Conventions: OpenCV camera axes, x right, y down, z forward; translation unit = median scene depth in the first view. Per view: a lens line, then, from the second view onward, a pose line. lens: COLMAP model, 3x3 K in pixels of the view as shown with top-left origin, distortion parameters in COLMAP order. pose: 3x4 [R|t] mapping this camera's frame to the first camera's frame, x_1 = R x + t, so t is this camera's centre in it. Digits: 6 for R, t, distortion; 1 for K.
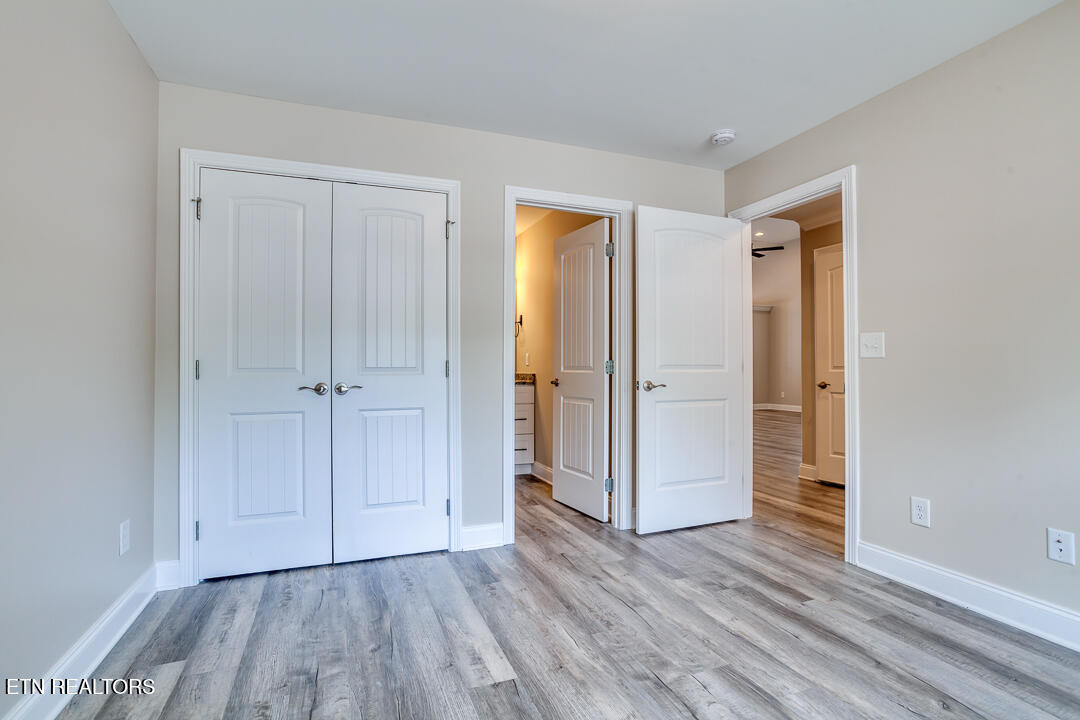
lens RADIAL K [[519.8, 0, 542.2], [0, 519.8, 359.8], [0, 0, 1]] dist [-0.044656, 0.023818]
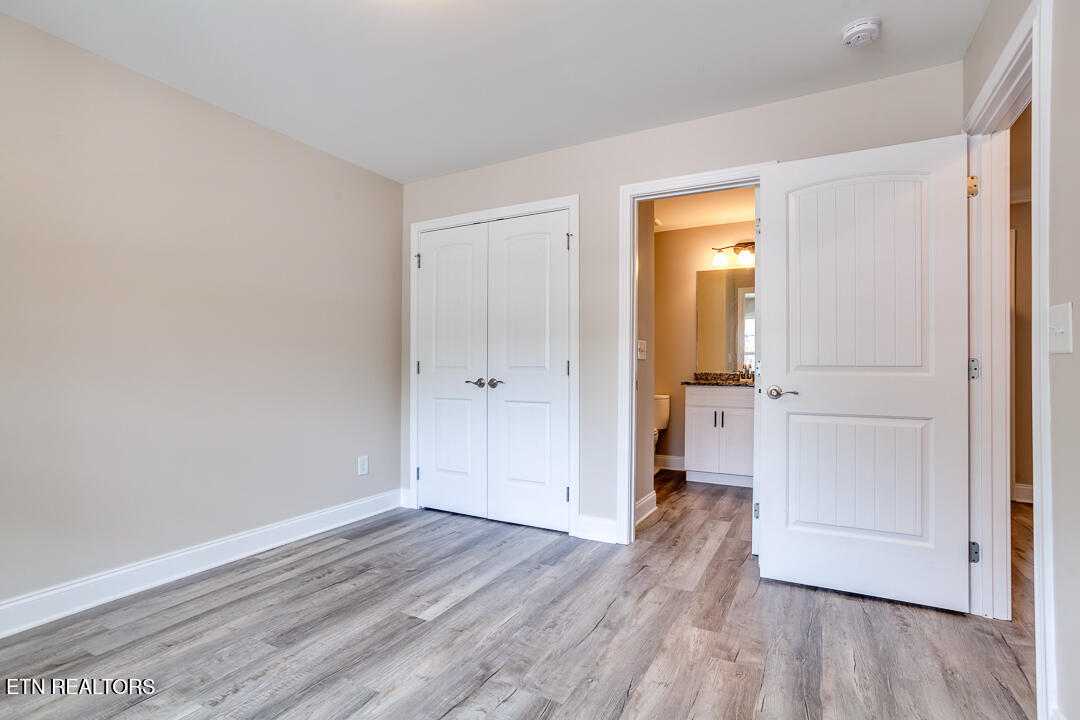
lens RADIAL K [[519.8, 0, 539.7], [0, 519.8, 359.2], [0, 0, 1]] dist [-0.044656, 0.023818]
pose [[0.640712, -0.005377, -0.767762, 0.737167], [0.004809, 0.999984, -0.002990, 0.001911], [0.767766, -0.001776, 0.640728, 0.292115]]
